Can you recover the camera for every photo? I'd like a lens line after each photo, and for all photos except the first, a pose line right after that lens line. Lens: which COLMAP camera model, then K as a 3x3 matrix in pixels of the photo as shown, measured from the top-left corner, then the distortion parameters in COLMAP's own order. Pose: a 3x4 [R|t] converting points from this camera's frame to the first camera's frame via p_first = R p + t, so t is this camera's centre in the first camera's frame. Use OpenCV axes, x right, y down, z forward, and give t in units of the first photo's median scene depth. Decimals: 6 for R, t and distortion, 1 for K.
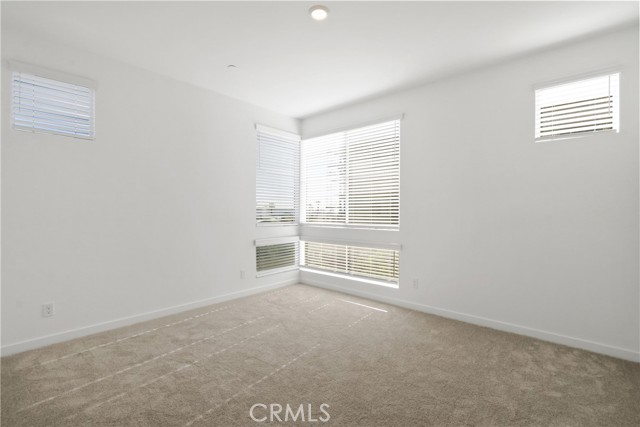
lens RADIAL K [[294.4, 0, 320.2], [0, 294.4, 212.6], [0, 0, 1]] dist [-0.022722, 0.003395]
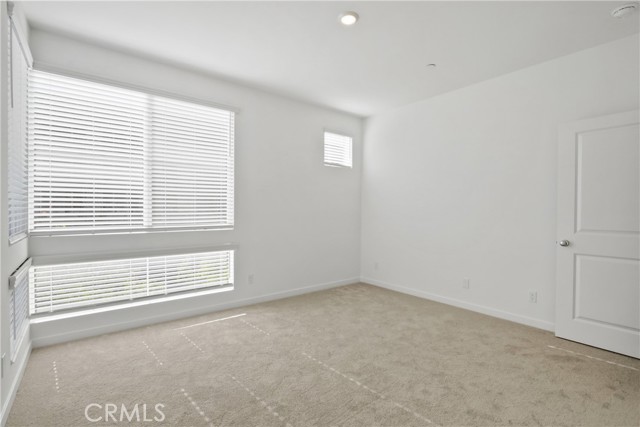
lens RADIAL K [[294.4, 0, 320.0], [0, 294.4, 213.3], [0, 0, 1]] dist [-0.022722, 0.003395]
pose [[0.163027, -0.012715, 0.986540, -0.603278], [0.001860, 0.999919, 0.012580, -0.002018], [-0.986620, -0.000216, 0.163037, 0.544321]]
